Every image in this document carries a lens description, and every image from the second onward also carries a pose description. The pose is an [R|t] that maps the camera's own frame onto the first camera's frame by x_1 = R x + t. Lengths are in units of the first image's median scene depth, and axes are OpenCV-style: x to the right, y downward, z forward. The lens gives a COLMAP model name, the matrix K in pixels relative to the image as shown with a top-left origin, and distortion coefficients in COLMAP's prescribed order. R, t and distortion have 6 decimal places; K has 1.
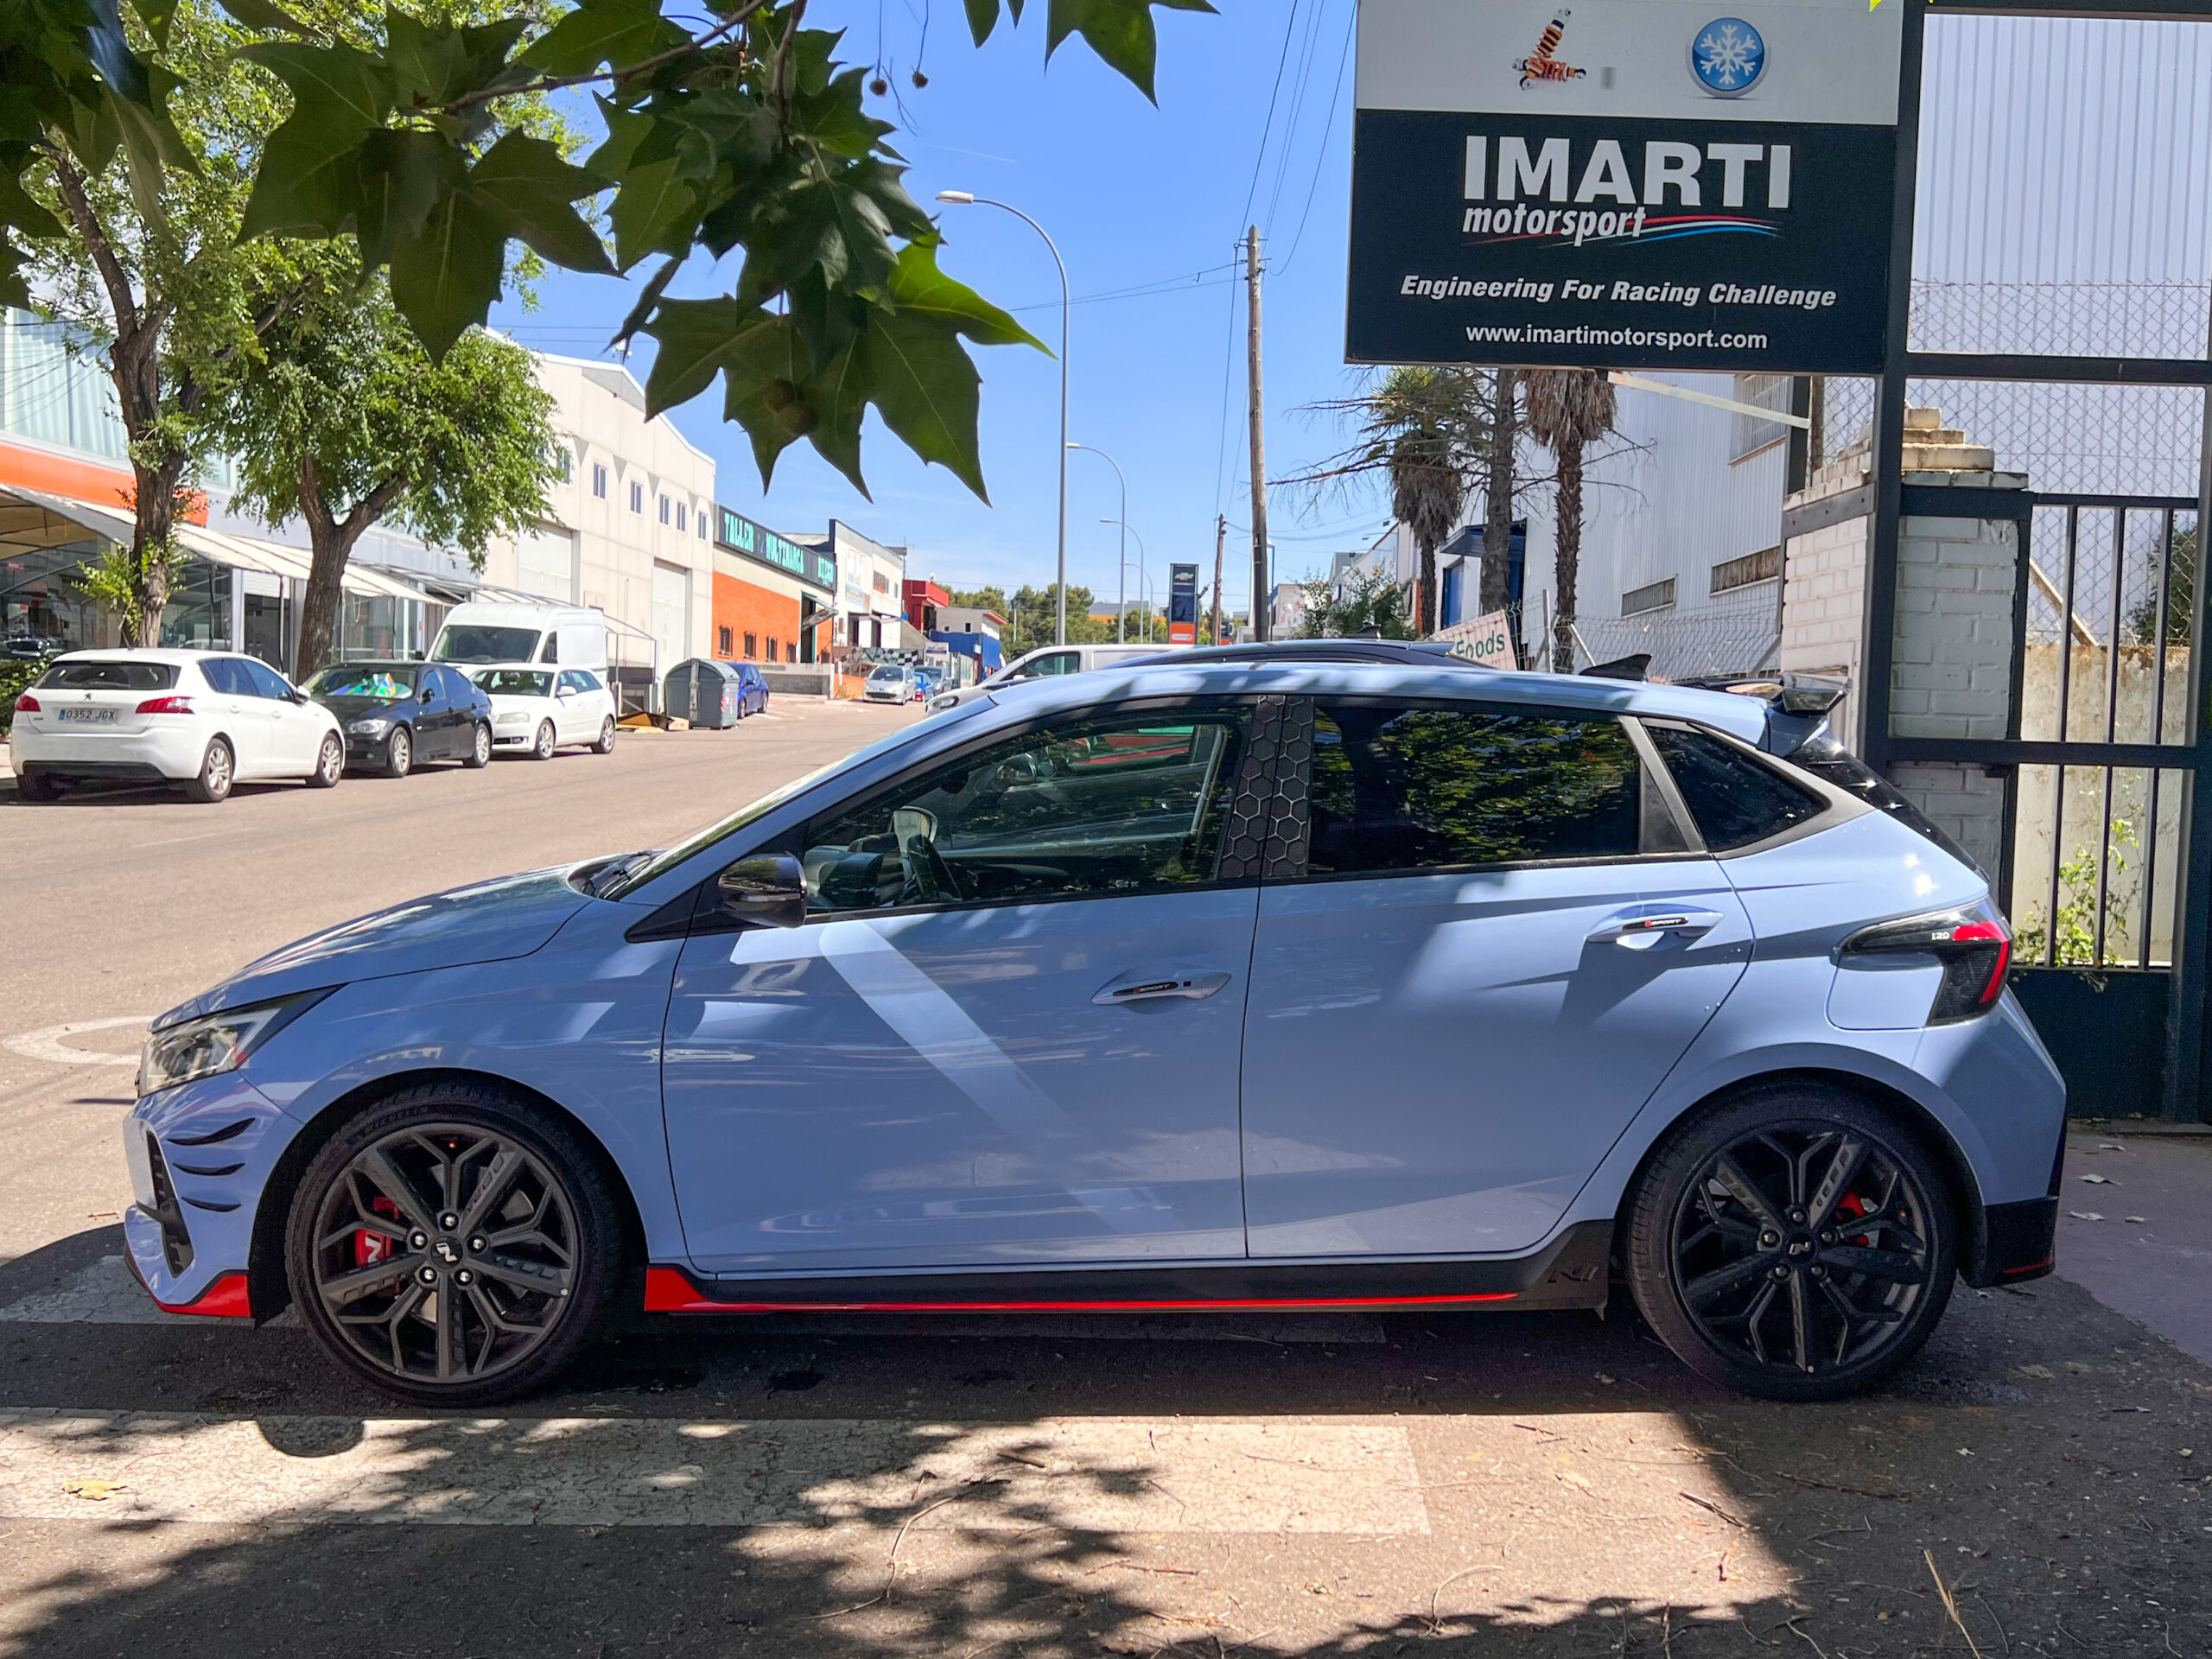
lens RADIAL K [[1880.7, 0, 1106.0], [0, 1880.7, 829.5], [0, 0, 1]] dist [0.070613, 0.002352]
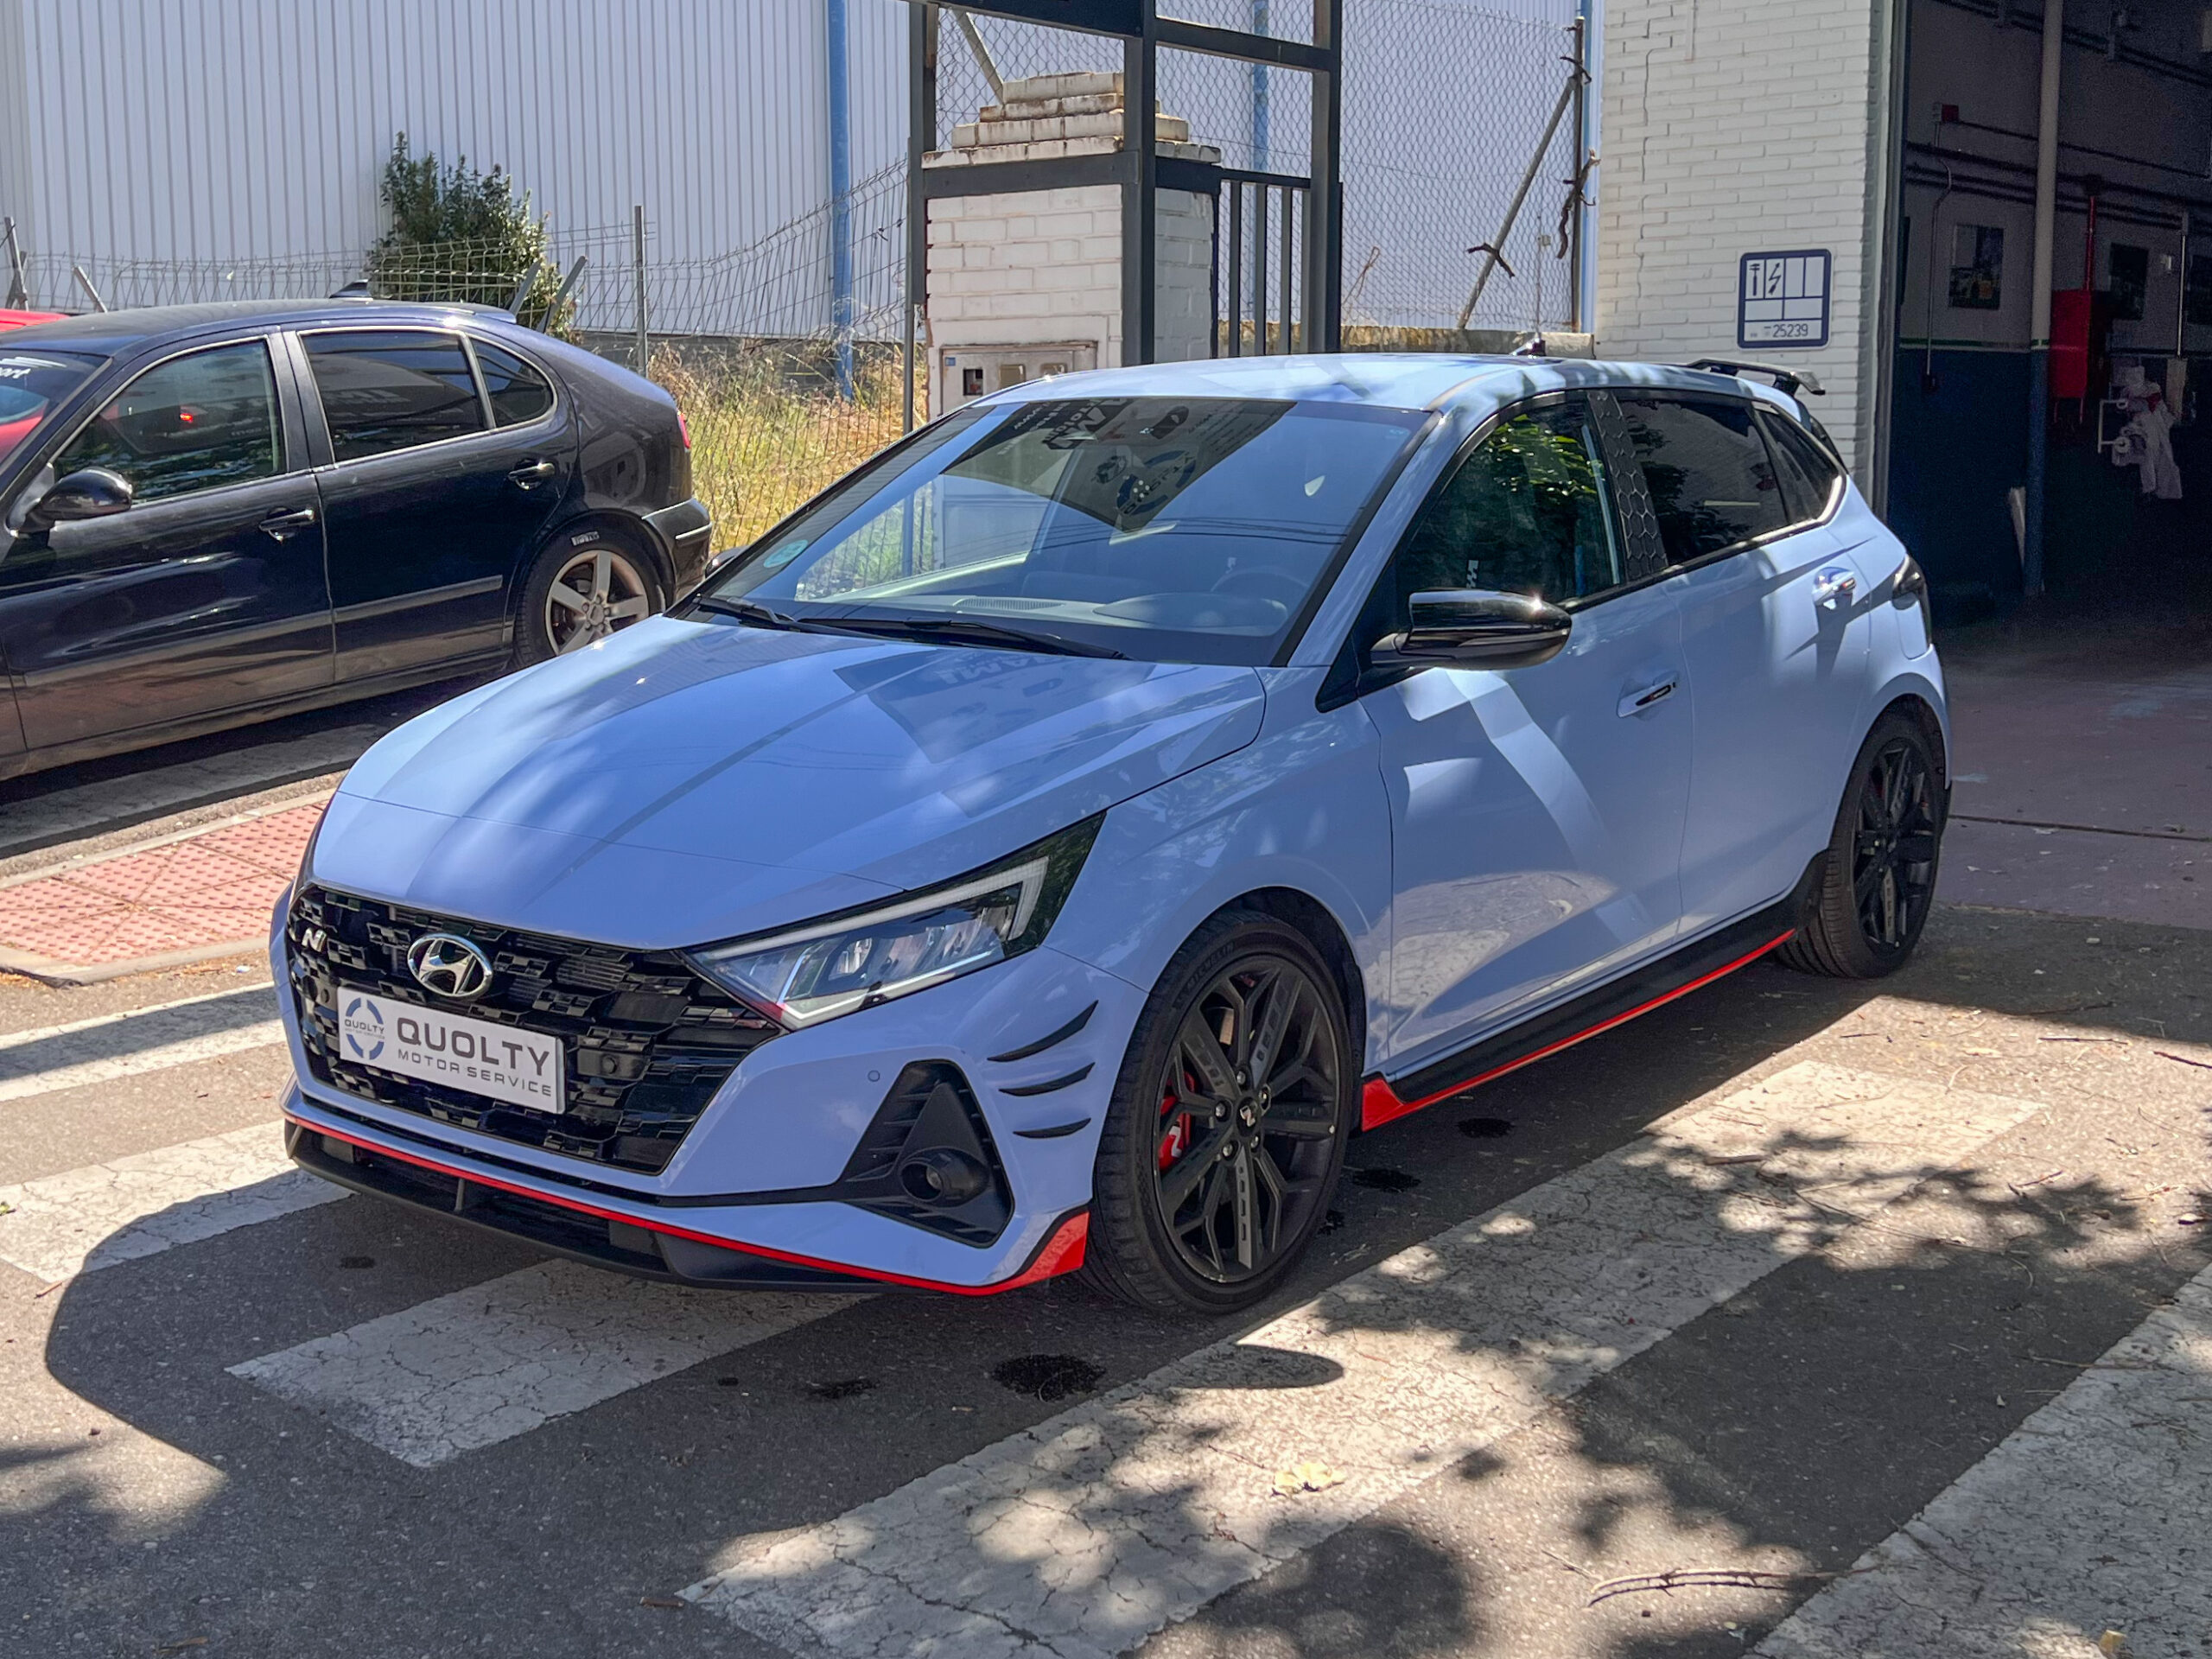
lens RADIAL K [[2361.6, 0, 1105.3], [0, 2361.6, 758.7], [0, 0, 1]] dist [0.093446, -0.180657]
pose [[0.636716, -0.134172, 0.759336, -1.120014], [0.053188, 0.990042, 0.130338, -0.060062], [-0.769262, -0.042600, 0.637511, 0.417371]]
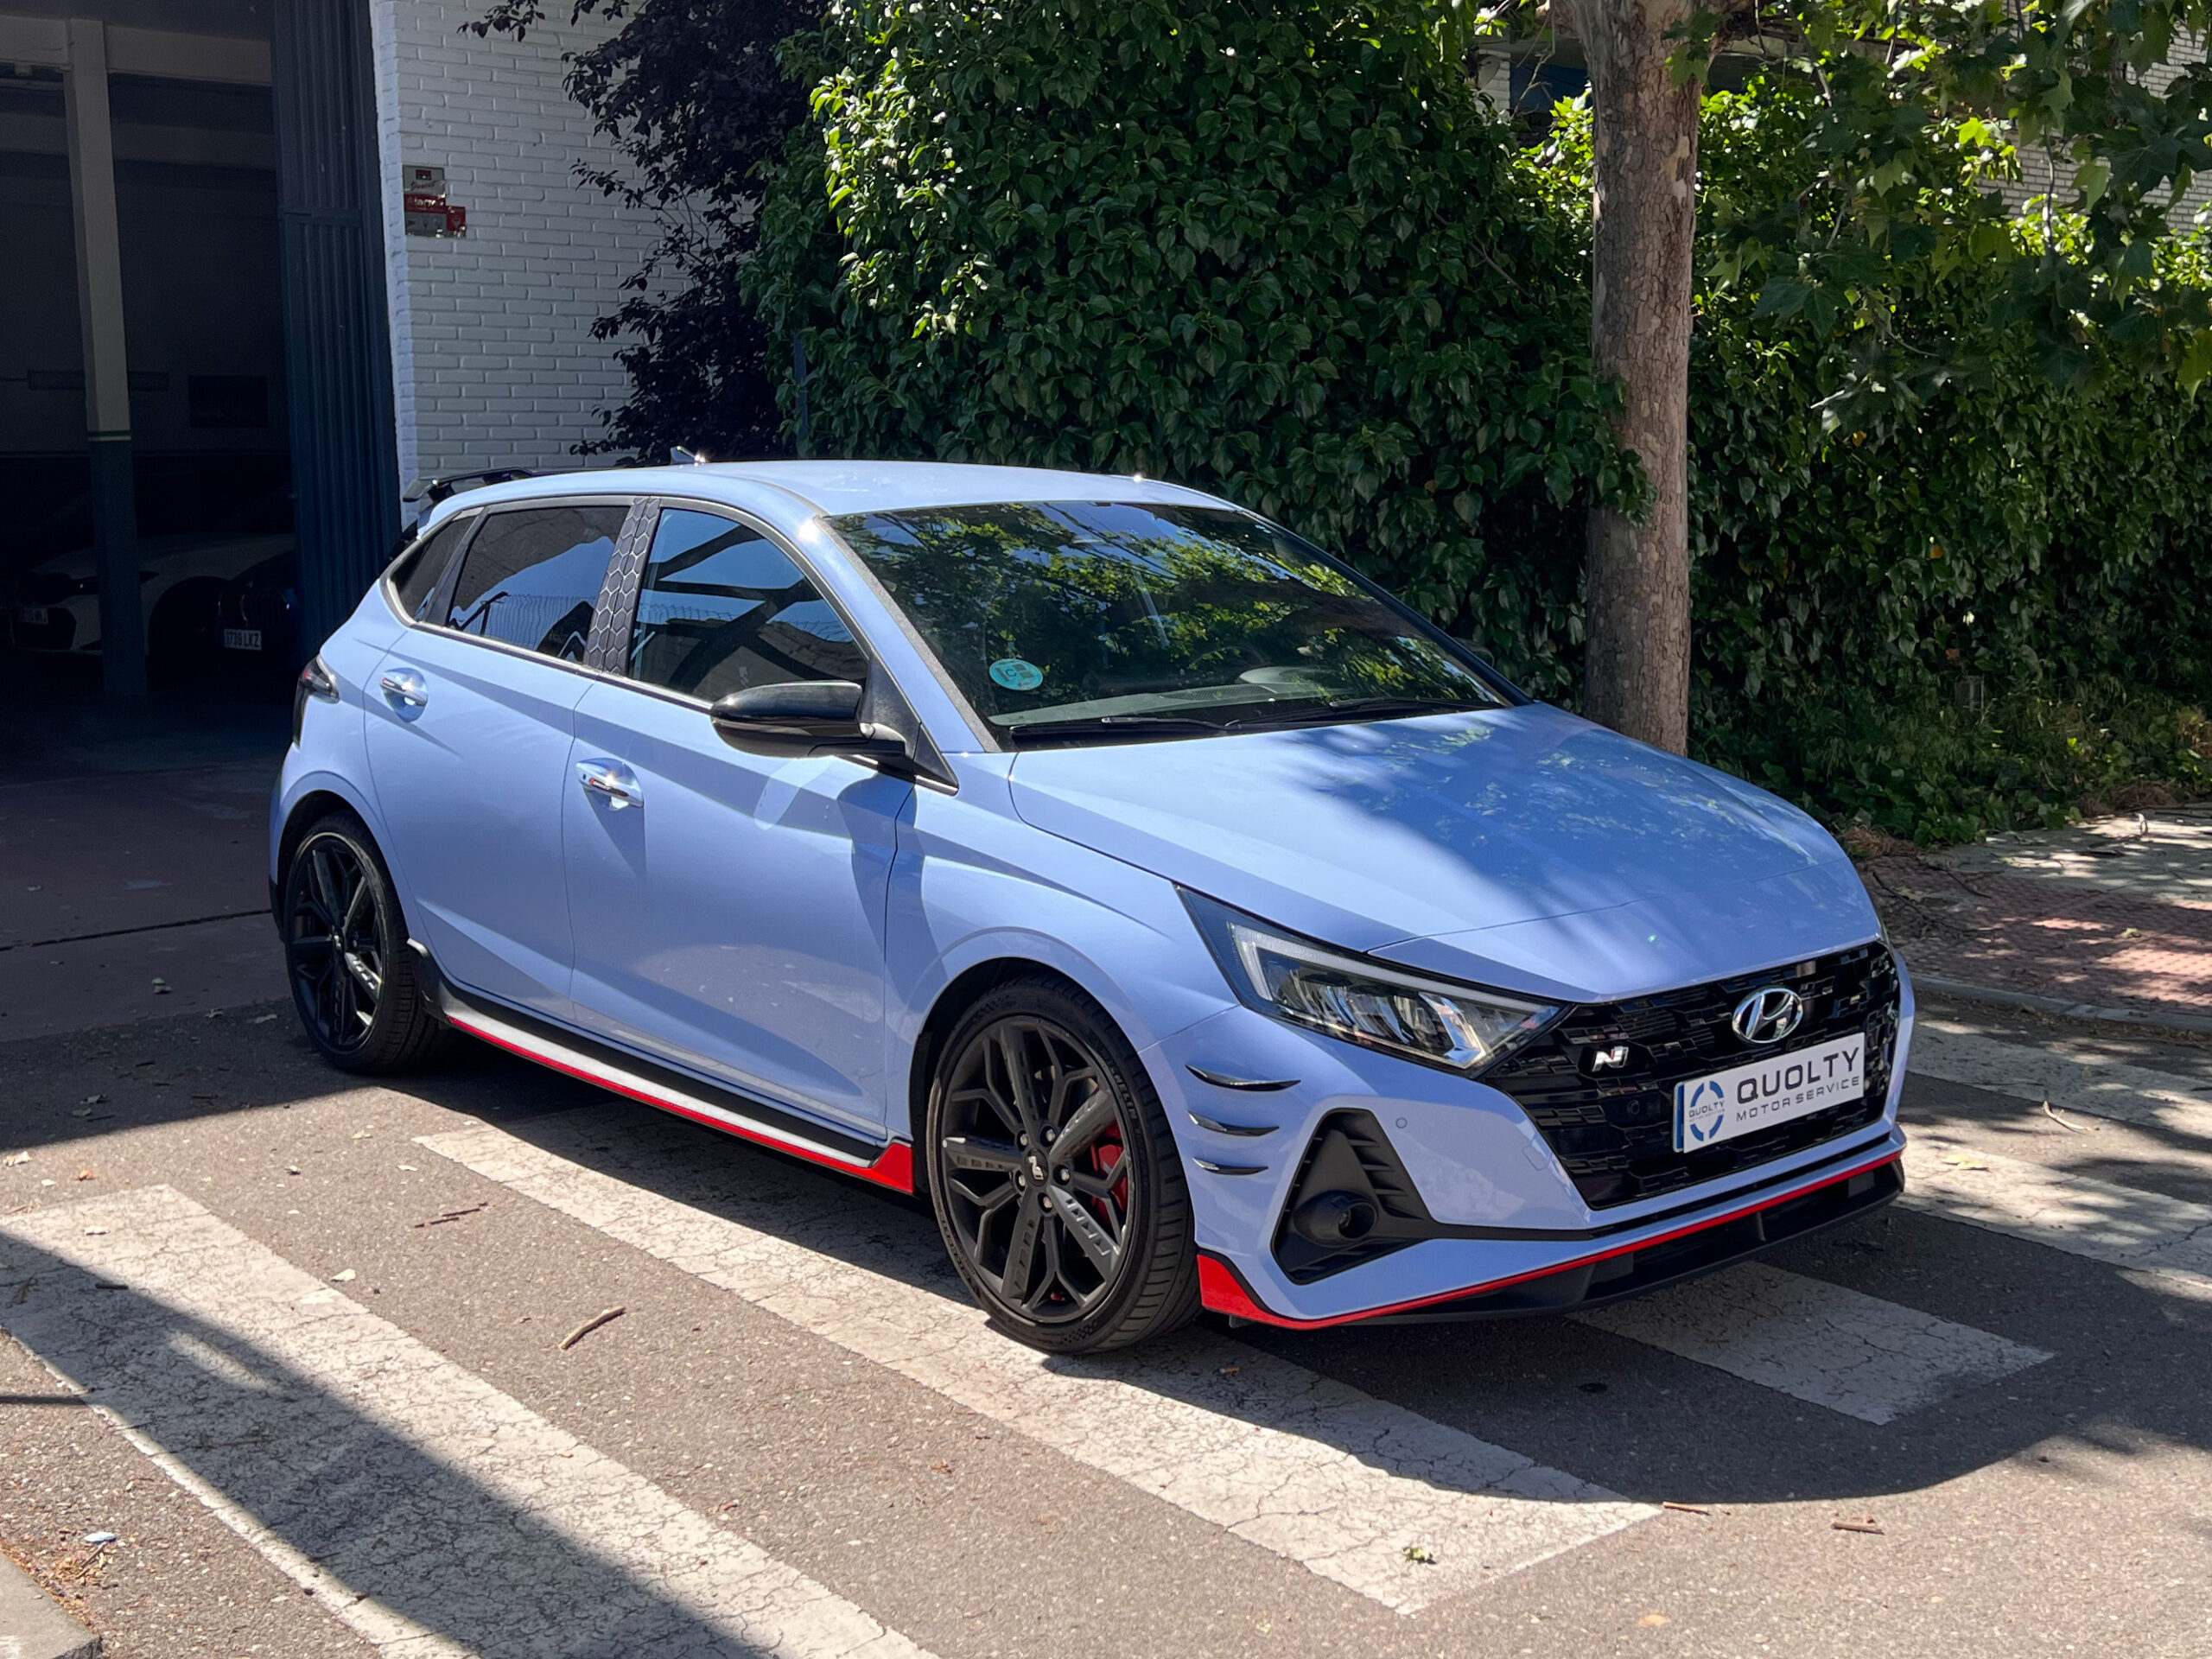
lens RADIAL K [[2361.6, 0, 1105.3], [0, 2361.6, 758.7], [0, 0, 1]] dist [0.093446, -0.180657]
pose [[-0.620130, -0.101420, 0.777916, -1.197063], [0.038139, 0.986538, 0.159022, -0.156677], [-0.783572, 0.128283, -0.607914, 2.074204]]
